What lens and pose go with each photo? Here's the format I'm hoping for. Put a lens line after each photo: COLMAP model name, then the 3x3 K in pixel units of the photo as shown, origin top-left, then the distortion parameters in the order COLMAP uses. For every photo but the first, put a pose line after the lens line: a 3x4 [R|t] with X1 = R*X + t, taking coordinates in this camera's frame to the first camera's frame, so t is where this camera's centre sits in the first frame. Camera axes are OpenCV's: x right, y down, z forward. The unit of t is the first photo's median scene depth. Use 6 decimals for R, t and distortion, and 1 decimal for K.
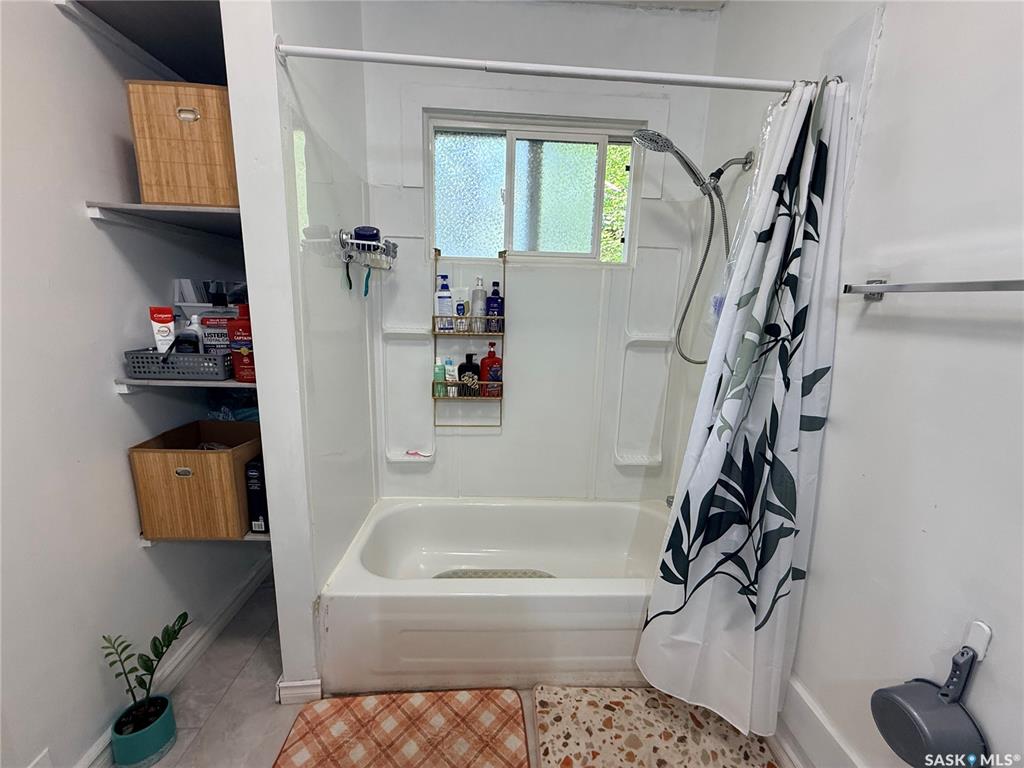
lens RADIAL K [[408.0, 0, 511.4], [0, 408.0, 387.6], [0, 0, 1]] dist [-0.001083, -0.000282]
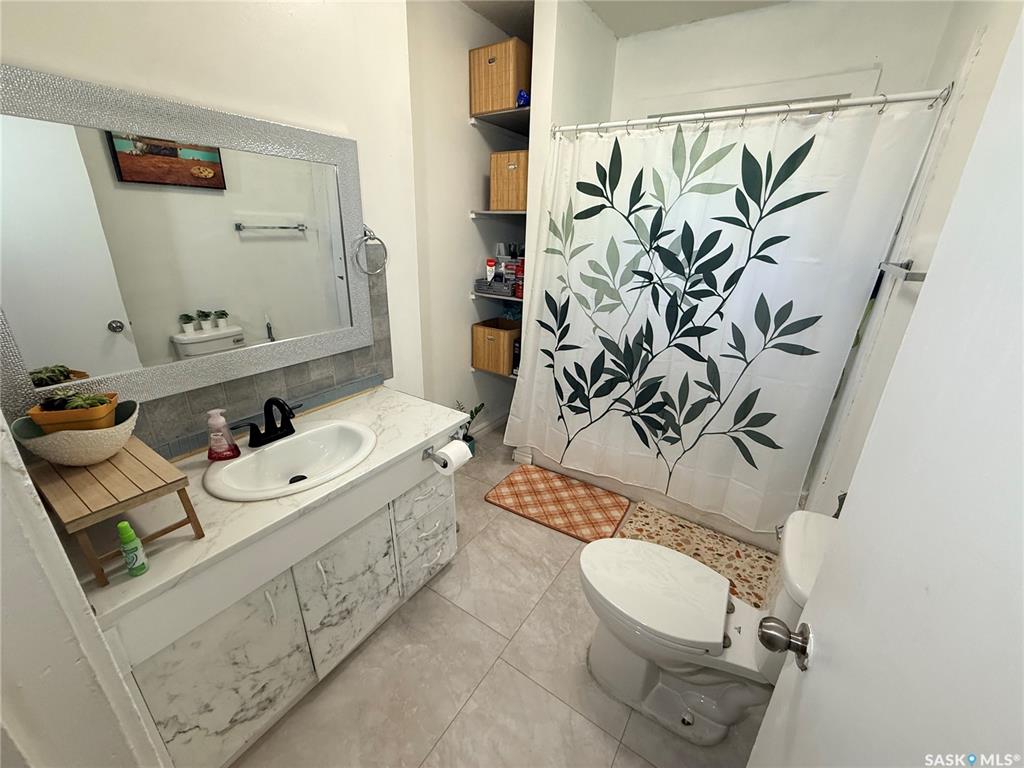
lens RADIAL K [[408.0, 0, 510.2], [0, 408.0, 384.7], [0, 0, 1]] dist [-0.001083, -0.000282]
pose [[0.806125, 0.202924, -0.555864, 0.529885], [-0.121343, 0.976088, 0.180356, 0.045717], [0.579171, -0.077939, 0.811472, -0.710353]]
